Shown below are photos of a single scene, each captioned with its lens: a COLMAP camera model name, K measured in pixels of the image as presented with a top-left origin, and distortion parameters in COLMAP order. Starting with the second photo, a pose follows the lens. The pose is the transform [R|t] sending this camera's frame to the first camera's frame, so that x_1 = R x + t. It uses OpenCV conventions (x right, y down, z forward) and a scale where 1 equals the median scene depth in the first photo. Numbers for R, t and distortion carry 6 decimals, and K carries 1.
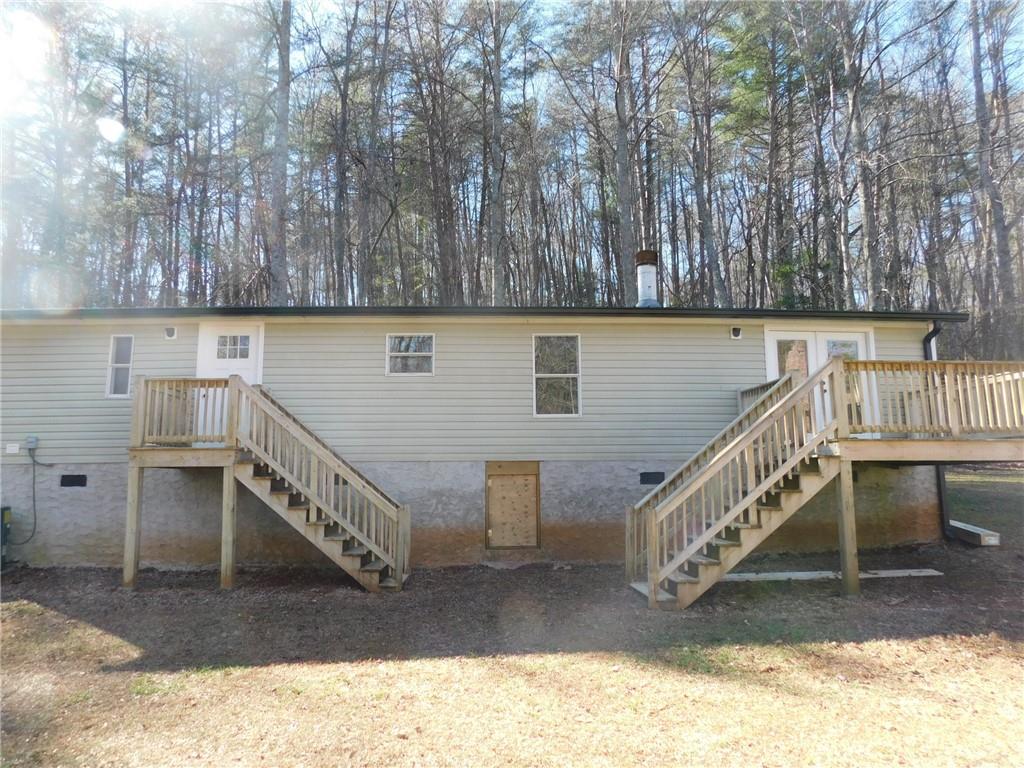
lens RADIAL K [[675.7, 0, 500.1], [0, 675.7, 382.8], [0, 0, 1]] dist [-0.032377, 0.090257]
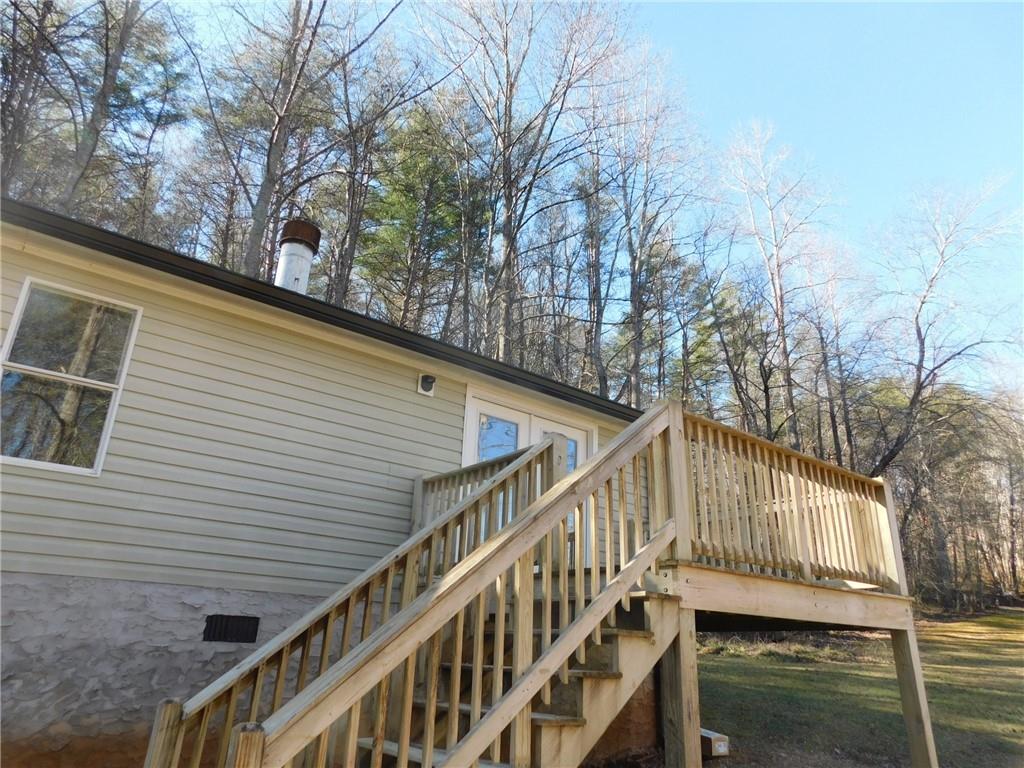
lens RADIAL K [[689.9, 0, 514.1], [0, 689.9, 385.4], [0, 0, 1]] dist [-0.074076, 0.078231]
pose [[0.802335, 0.248200, 0.542821, 0.100317], [-0.124887, 0.959120, -0.253954, 0.087850], [-0.583662, 0.135965, 0.800533, 0.573902]]
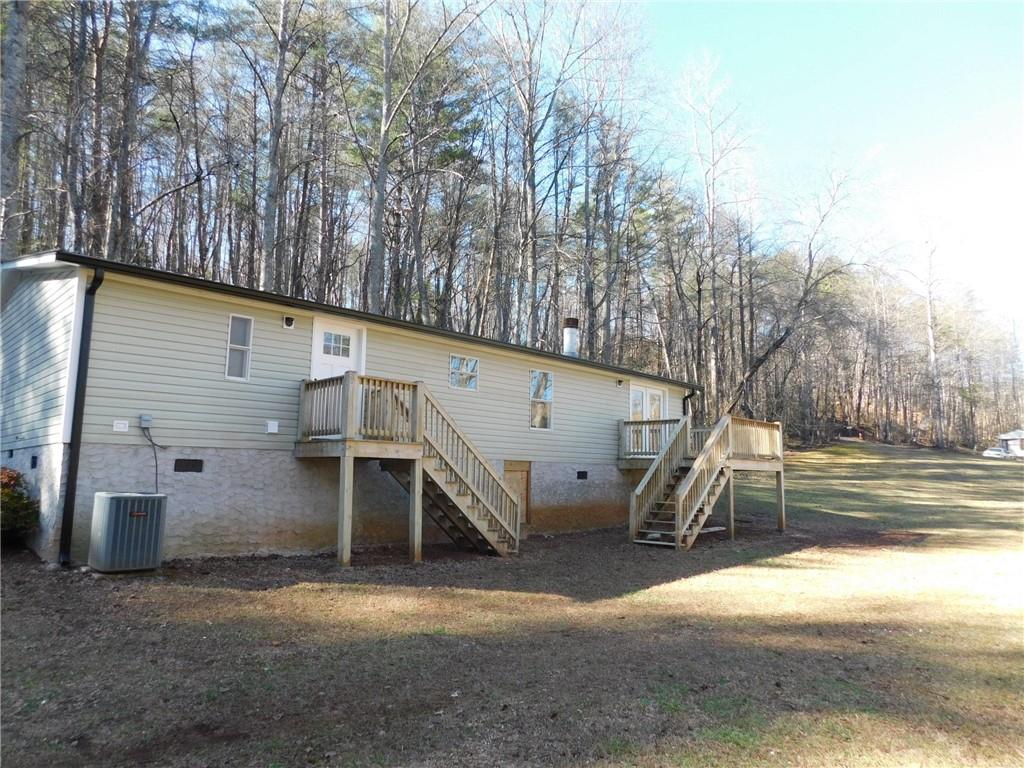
lens RADIAL K [[684.5, 0, 511.1], [0, 684.5, 379.2], [0, 0, 1]] dist [-0.049137, 0.055665]
pose [[0.717444, 0.115266, 0.687013, -1.118859], [-0.121413, 0.991811, -0.039613, 0.012081], [-0.685954, -0.054993, 0.725564, 0.033332]]
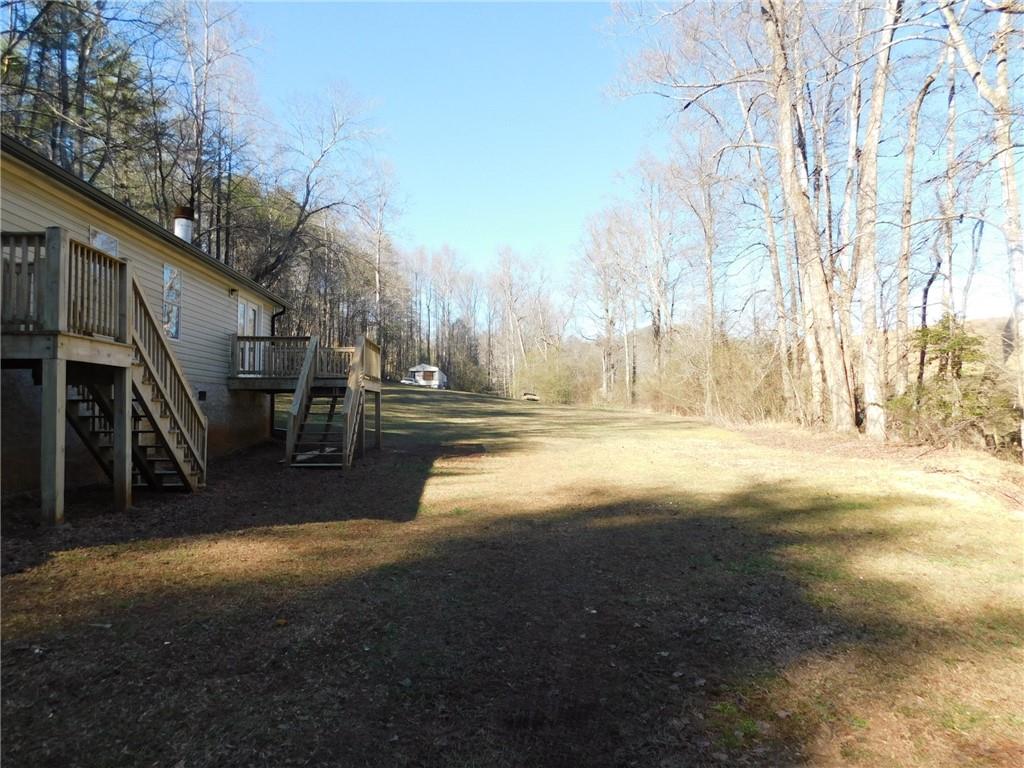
lens RADIAL K [[684.5, 0, 511.1], [0, 684.5, 379.2], [0, 0, 1]] dist [-0.049137, 0.055665]
pose [[-0.020783, 0.048579, 0.998603, -1.251539], [-0.137927, 0.989129, -0.050989, 0.113524], [-0.990224, -0.138794, -0.013856, 0.533966]]
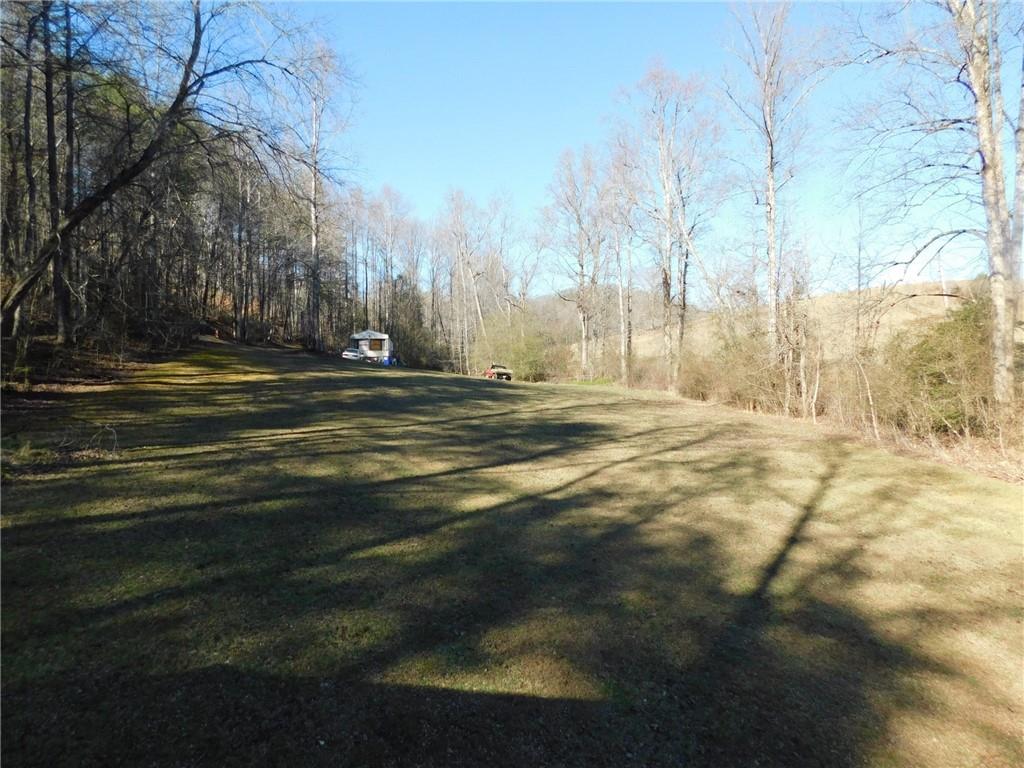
lens RADIAL K [[684.5, 0, 511.1], [0, 684.5, 379.2], [0, 0, 1]] dist [-0.049137, 0.055665]
pose [[-0.127379, -0.011451, 0.991788, 0.741510], [-0.135634, 0.990741, -0.005981, -0.054364], [-0.982537, -0.135282, -0.127752, 1.032614]]
